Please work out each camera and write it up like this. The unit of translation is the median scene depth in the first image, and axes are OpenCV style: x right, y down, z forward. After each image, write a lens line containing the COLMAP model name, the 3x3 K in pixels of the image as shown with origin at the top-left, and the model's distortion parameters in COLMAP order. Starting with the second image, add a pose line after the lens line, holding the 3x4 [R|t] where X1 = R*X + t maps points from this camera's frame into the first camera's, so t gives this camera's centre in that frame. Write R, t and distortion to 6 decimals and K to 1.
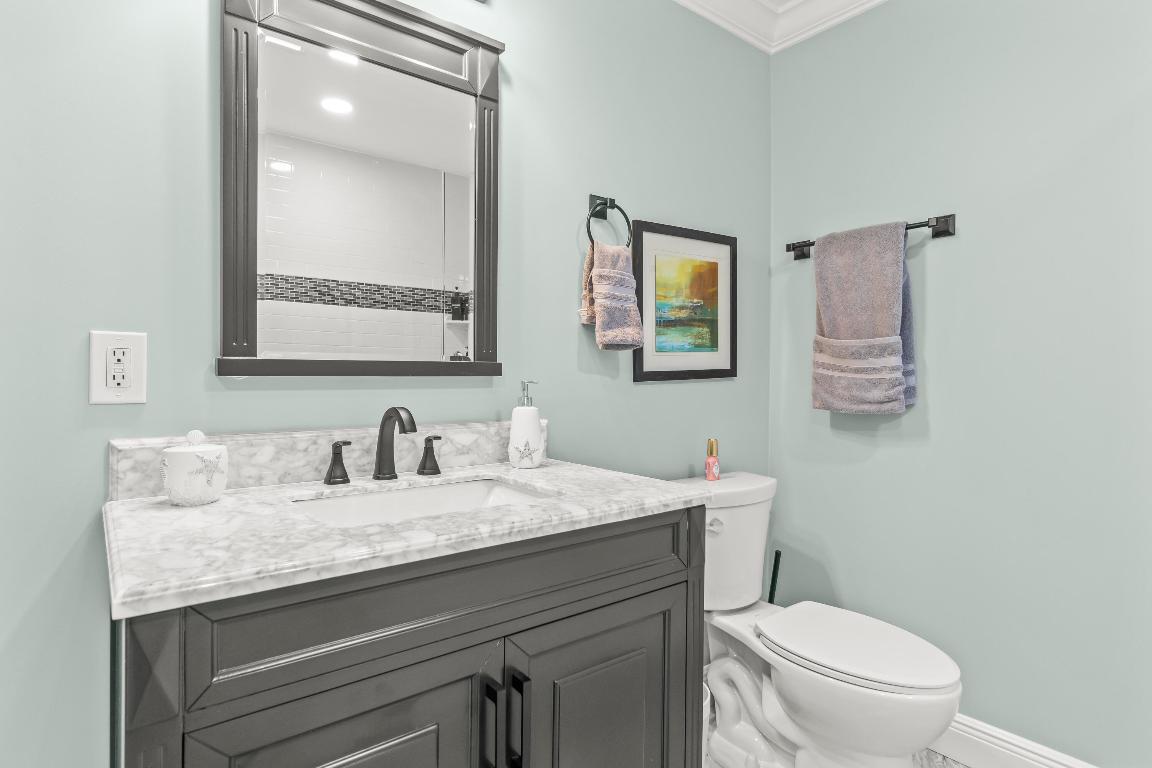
lens RADIAL K [[615.9, 0, 572.8], [0, 615.9, 372.1], [0, 0, 1]] dist [0.000102, -0.000005]
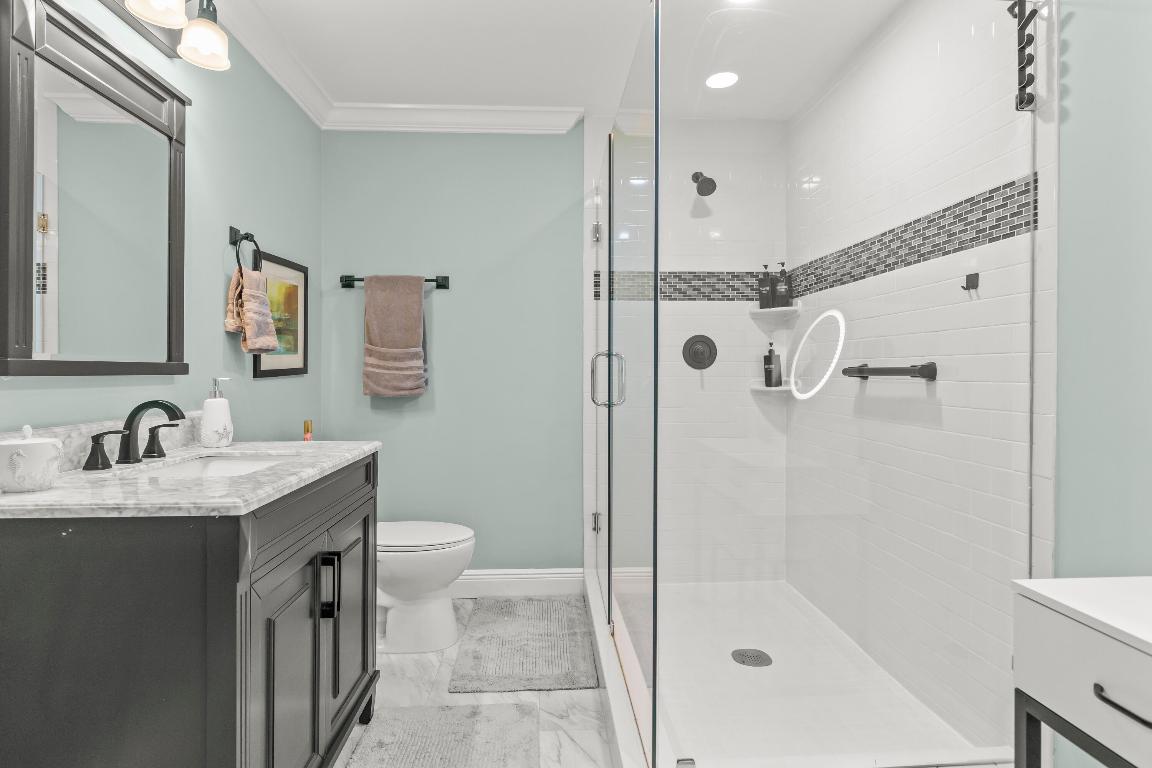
lens RADIAL K [[610.5, 0, 576.6], [0, 610.5, 369.2], [0, 0, 1]] dist [0.000829, 0.000317]
pose [[0.581134, -0.002239, 0.813805, -0.531914], [0.000362, 0.999997, 0.002492, -0.005349], [-0.813808, -0.001154, 0.581133, -0.257662]]
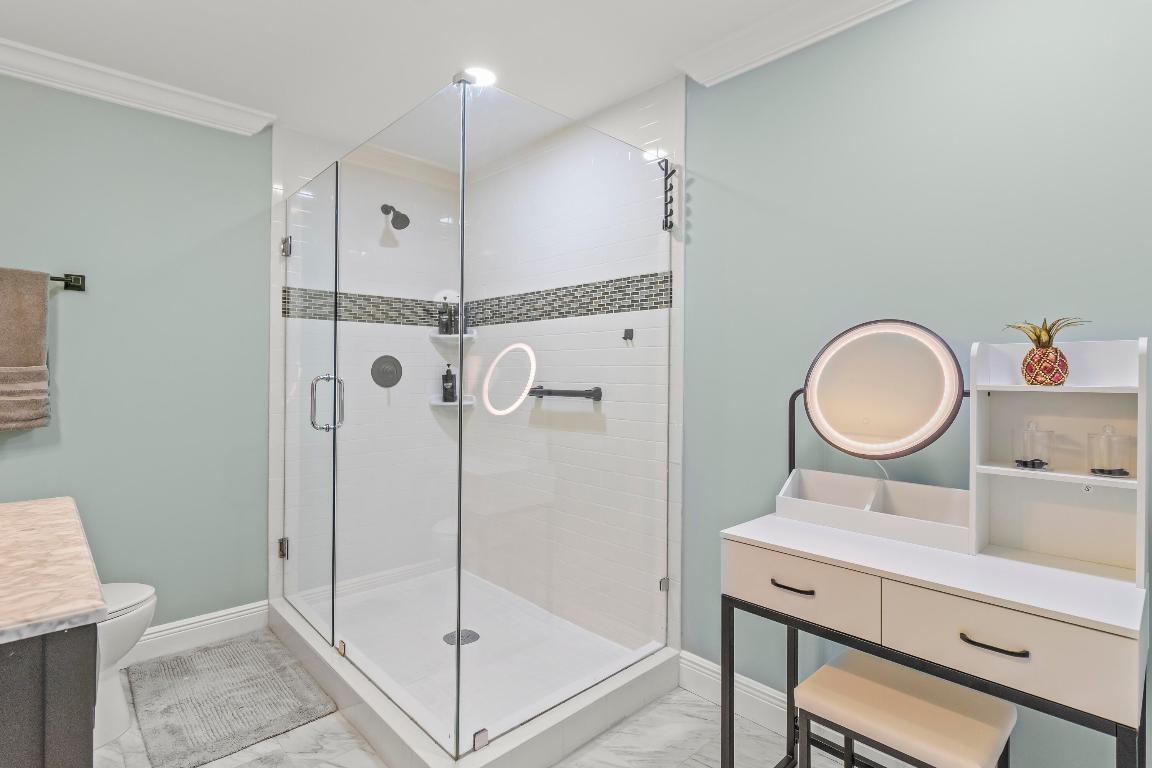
lens RADIAL K [[569.1, 0, 580.0], [0, 569.1, 369.4], [0, 0, 1]] dist [-0.002703, -0.000314]
pose [[-0.083002, 0.002483, 0.996546, -0.698261], [-0.008151, 0.999962, -0.003170, -0.054306], [-0.996516, -0.008386, -0.082978, 0.017622]]
